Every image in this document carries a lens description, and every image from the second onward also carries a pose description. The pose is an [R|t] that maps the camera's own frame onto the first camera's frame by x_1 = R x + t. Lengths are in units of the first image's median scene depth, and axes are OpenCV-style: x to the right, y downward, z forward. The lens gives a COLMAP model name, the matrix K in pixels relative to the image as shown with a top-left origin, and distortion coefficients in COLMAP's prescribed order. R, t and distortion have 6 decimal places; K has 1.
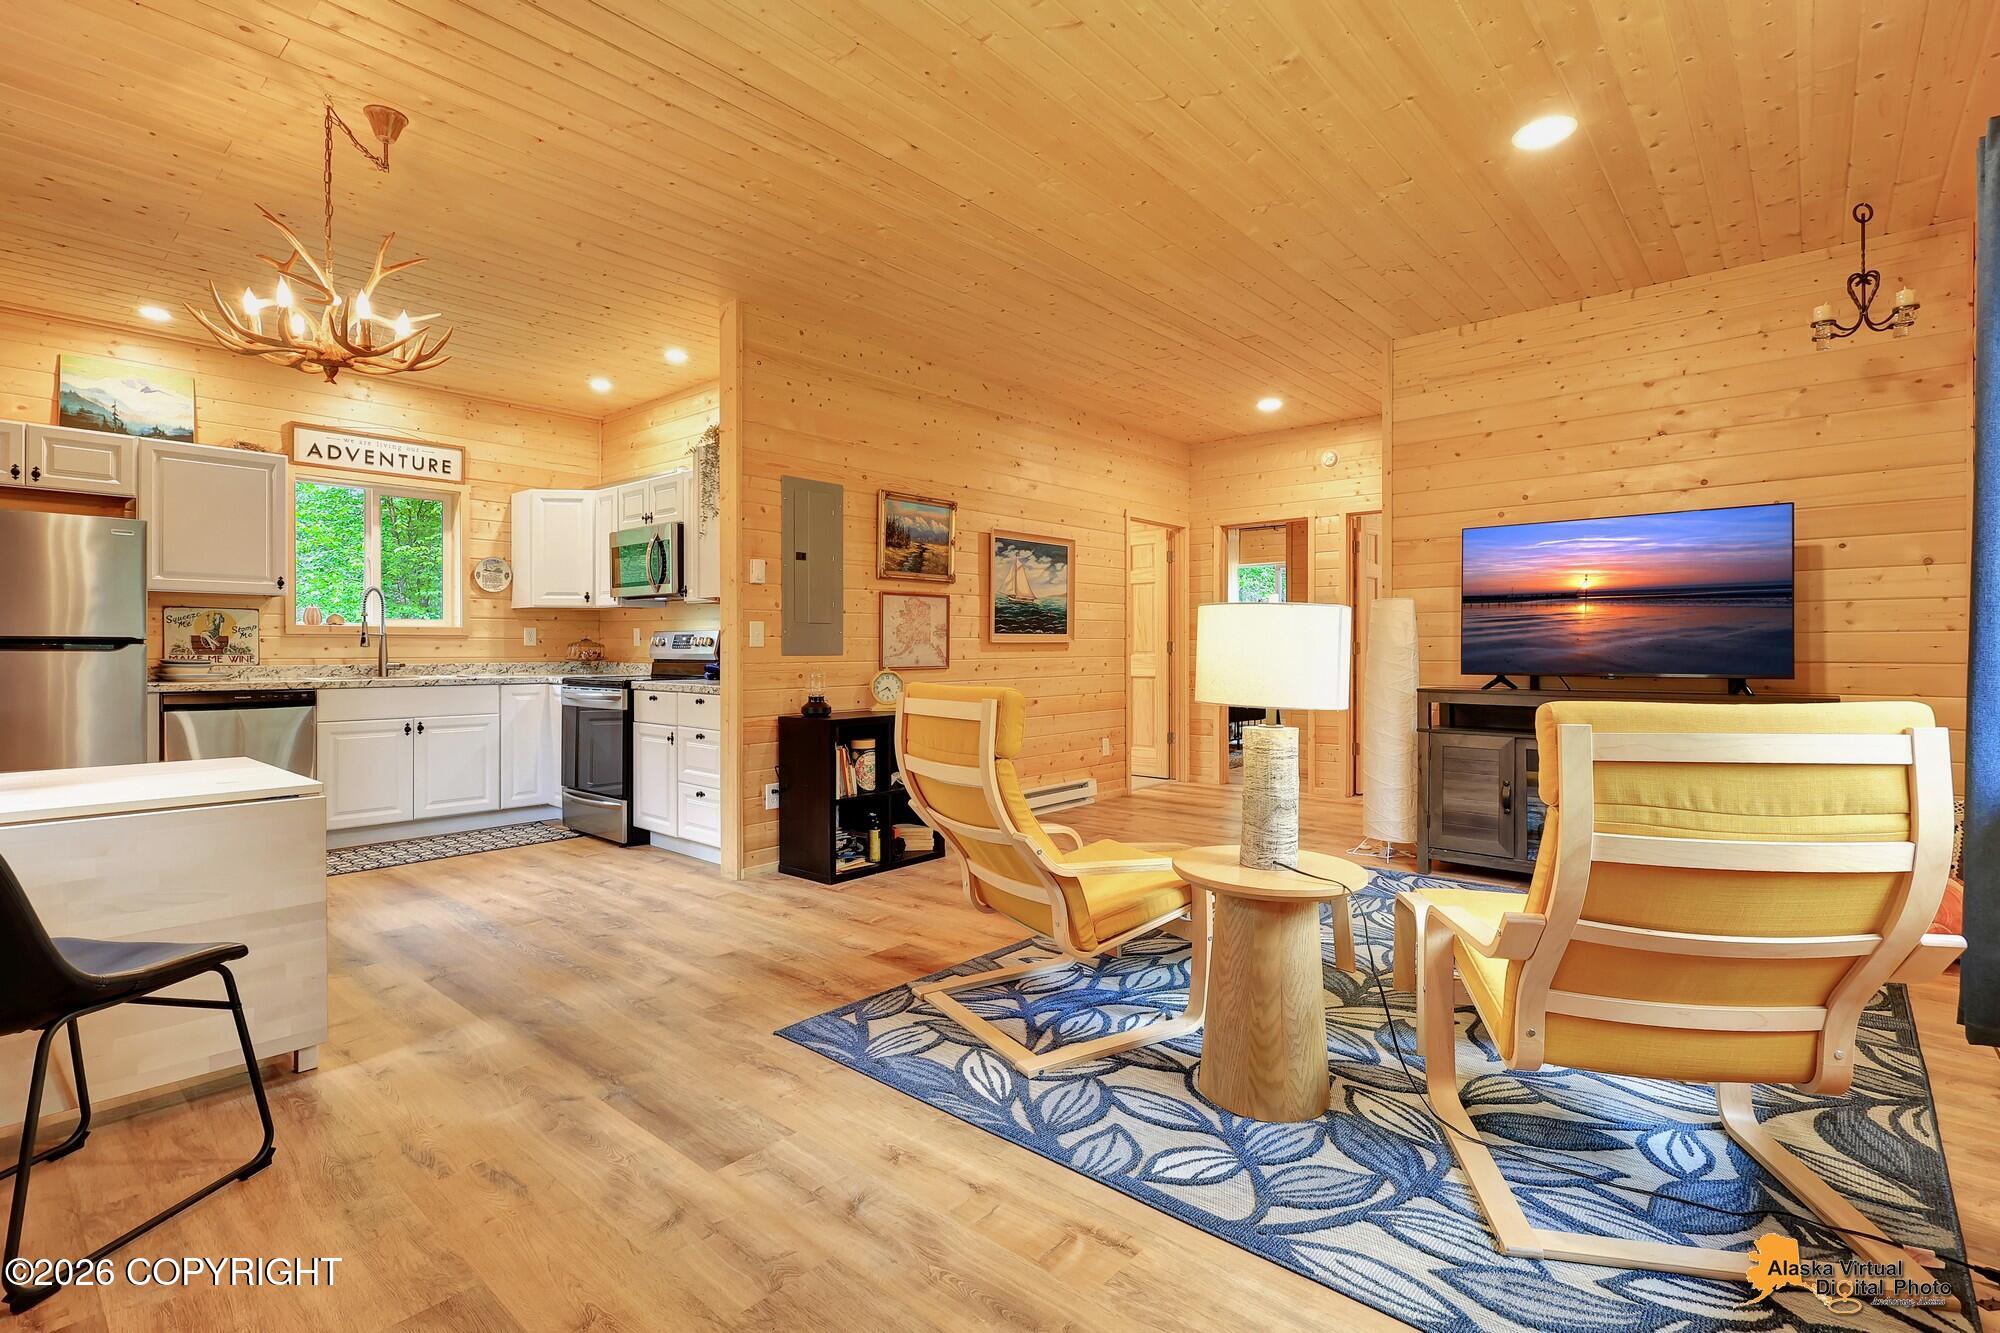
lens RADIAL K [[930.6, 0, 990.9], [0, 930.6, 656.4], [0, 0, 1]] dist [0.000764, 0.000260]
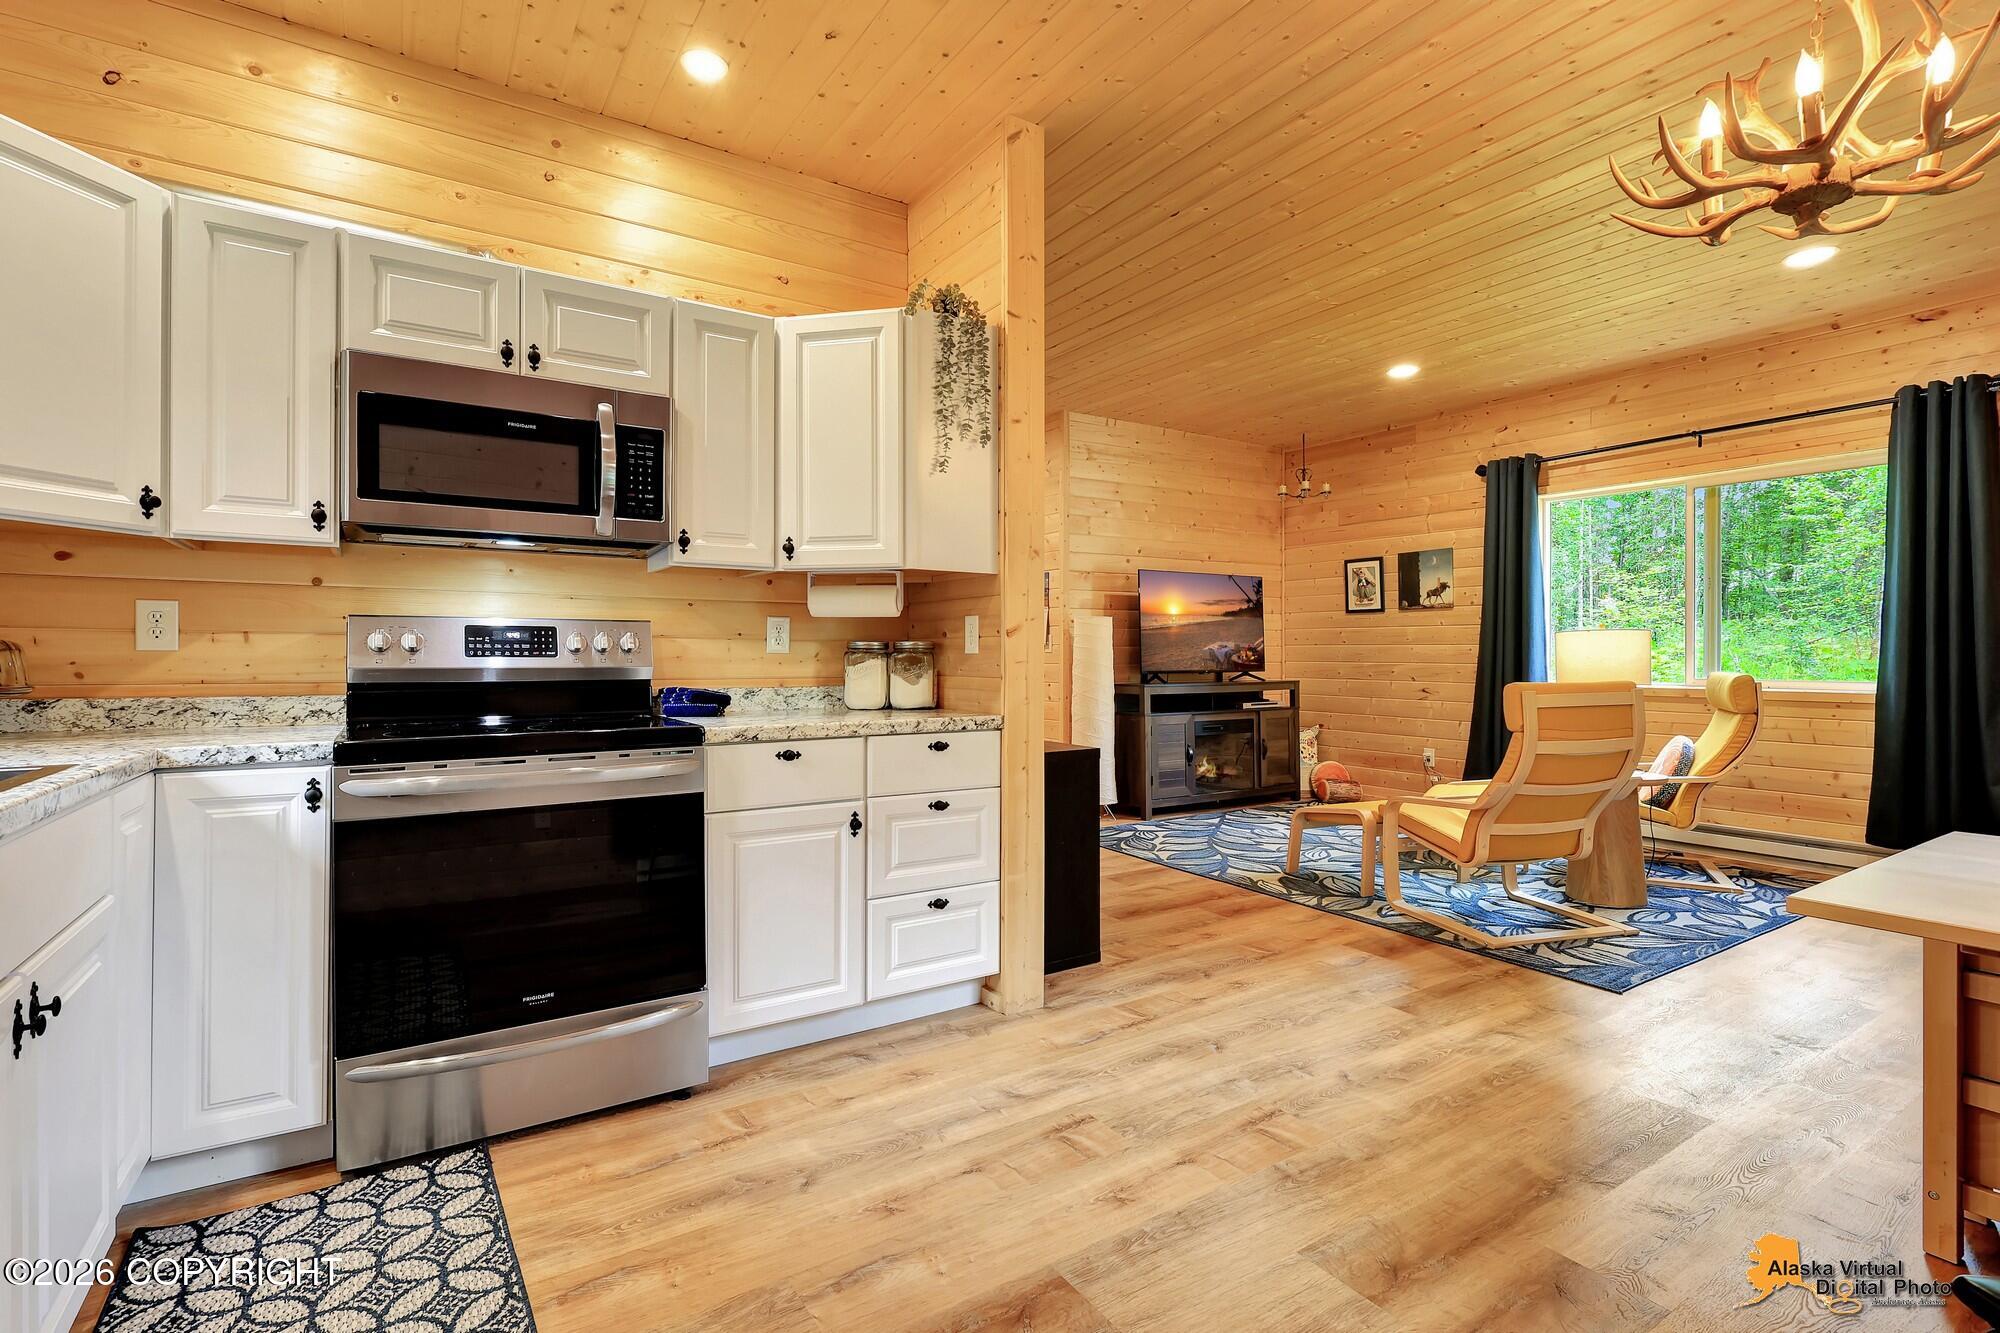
lens RADIAL K [[930.6, 0, 991.7], [0, 930.6, 659.6], [0, 0, 1]] dist [0.000764, 0.000260]
pose [[0.271883, -0.005536, 0.962314, -1.169946], [0.011405, 0.999932, 0.002530, -0.009963], [-0.962263, 0.010288, 0.271928, 1.088673]]
